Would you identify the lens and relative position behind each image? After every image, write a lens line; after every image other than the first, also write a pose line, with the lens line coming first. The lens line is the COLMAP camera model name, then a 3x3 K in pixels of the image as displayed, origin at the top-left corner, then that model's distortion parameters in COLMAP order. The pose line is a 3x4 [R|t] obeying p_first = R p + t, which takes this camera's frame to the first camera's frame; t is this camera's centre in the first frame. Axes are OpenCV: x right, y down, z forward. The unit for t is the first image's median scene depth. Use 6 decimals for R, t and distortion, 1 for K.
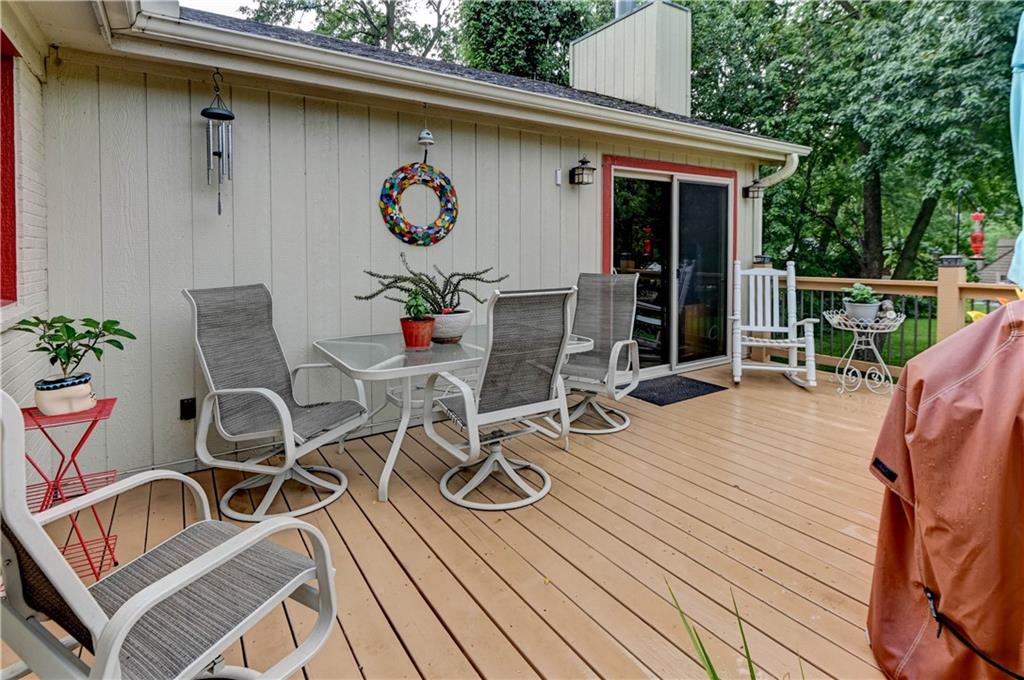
lens RADIAL K [[529.2, 0, 533.8], [0, 529.2, 262.6], [0, 0, 1]] dist [-0.006280, -0.000977]
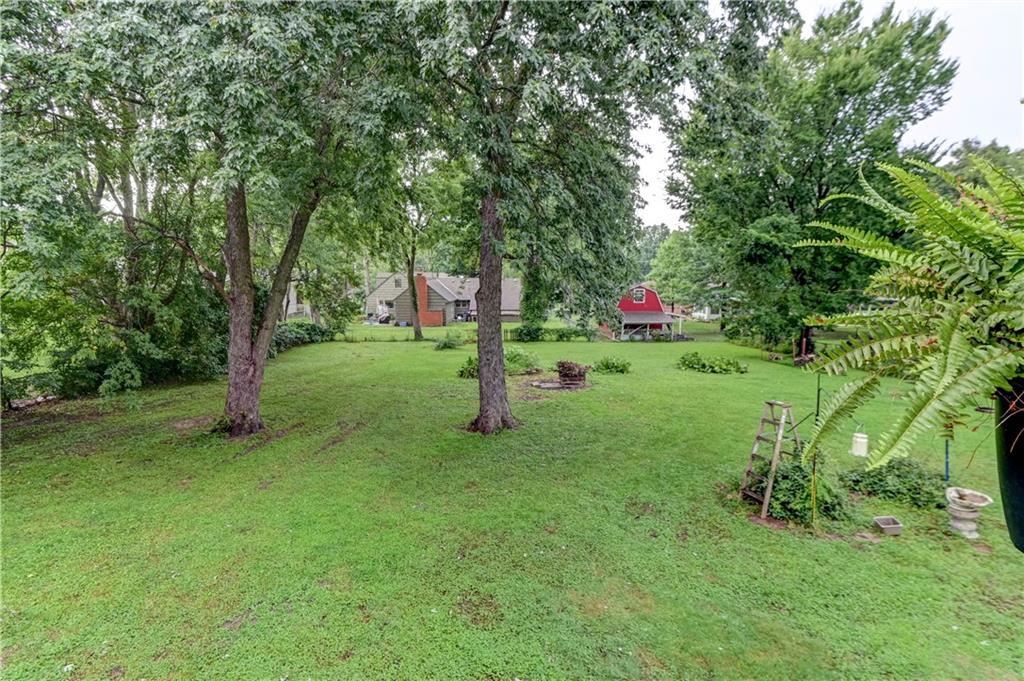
lens RADIAL K [[494.1, 0, 513.9], [0, 494.1, 333.4], [0, 0, 1]] dist [-0.002335, -0.000334]
pose [[0.551087, -0.088197, 0.829774, 0.919883], [0.018867, 0.995461, 0.093277, -0.029335], [-0.834235, -0.035748, 0.550250, 0.813383]]
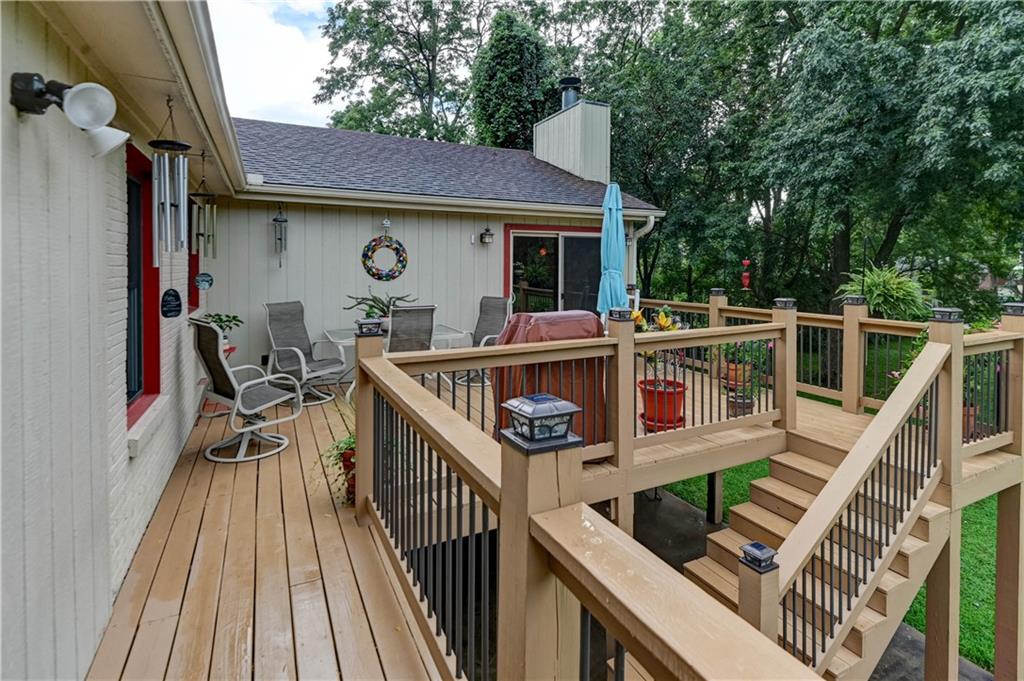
lens RADIAL K [[494.1, 0, 516.1], [0, 494.1, 268.6], [0, 0, 1]] dist [-0.002335, -0.000334]
pose [[0.991398, 0.007170, -0.130688, 0.396625], [-0.009386, 0.999822, -0.016351, -0.042862], [0.130547, 0.017437, 0.991289, -0.552901]]
